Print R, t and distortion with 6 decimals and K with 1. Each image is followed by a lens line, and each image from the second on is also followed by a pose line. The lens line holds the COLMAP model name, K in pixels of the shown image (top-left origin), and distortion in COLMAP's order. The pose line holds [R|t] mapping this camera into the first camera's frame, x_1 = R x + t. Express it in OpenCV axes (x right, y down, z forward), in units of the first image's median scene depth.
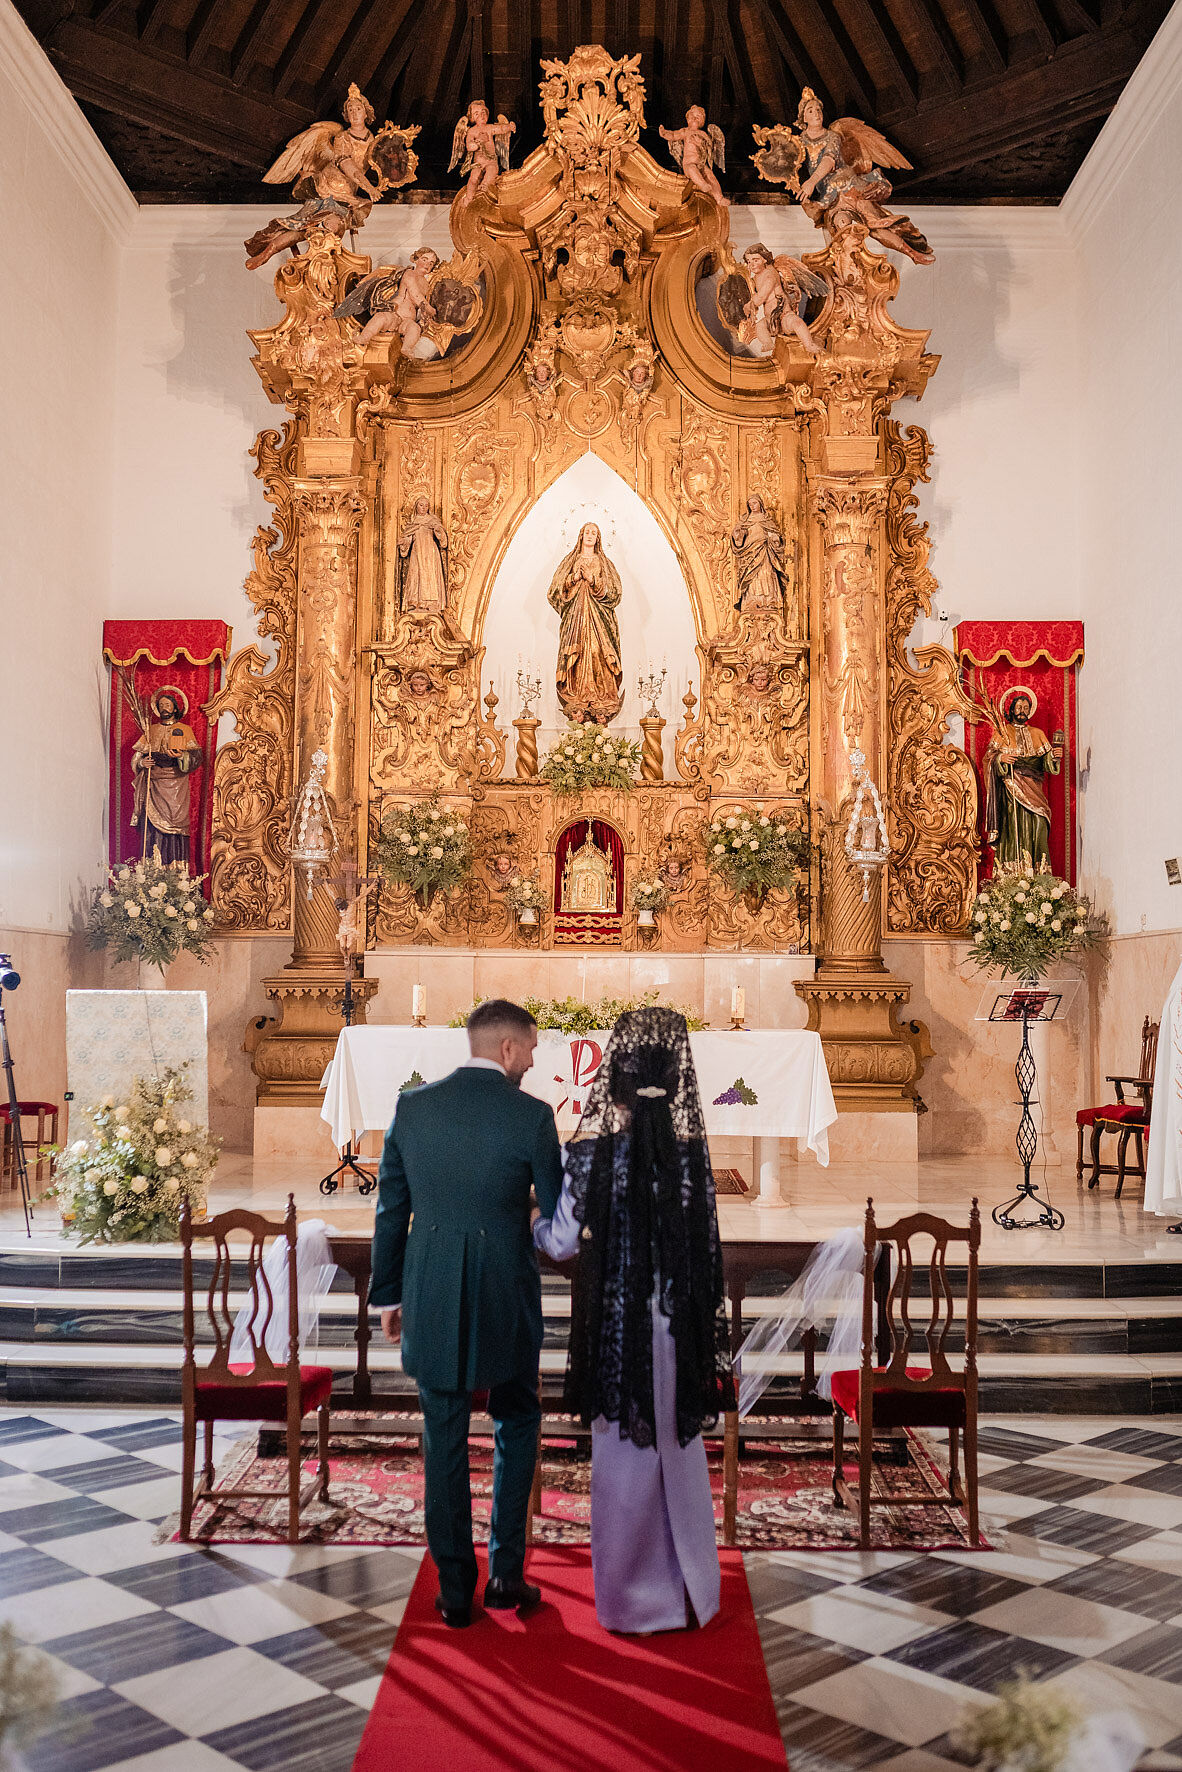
lens RADIAL K [[1732.3, 0, 591.0], [0, 1732.3, 886.0], [0, 0, 1]] dist [-0.022893, 0.060365]
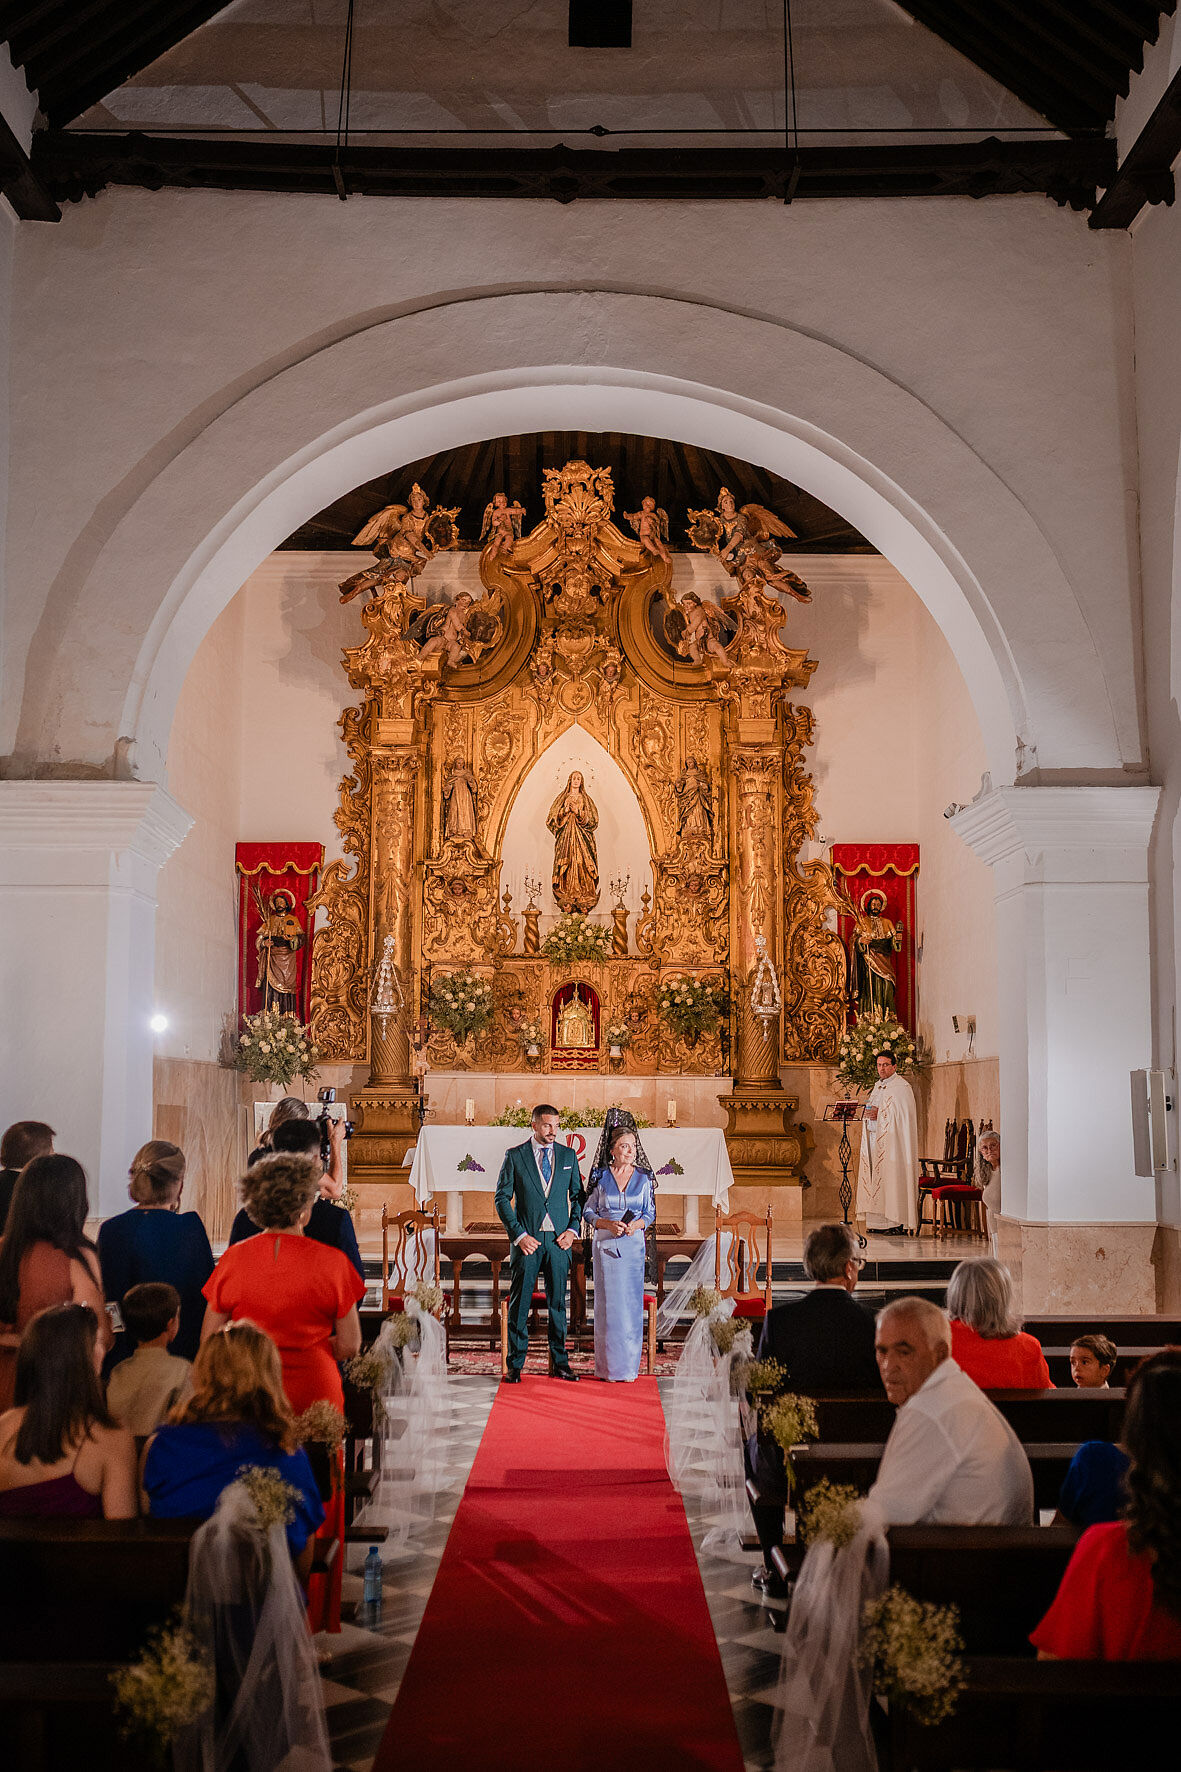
lens RADIAL K [[1732.3, 0, 590.5], [0, 1732.3, 886.0], [0, 0, 1]] dist [-0.022893, 0.060365]
pose [[0.999921, 0.000026, 0.012593, -0.006943], [0.000779, 0.997953, -0.063946, -0.026308], [-0.012569, 0.063951, 0.997874, -0.434341]]
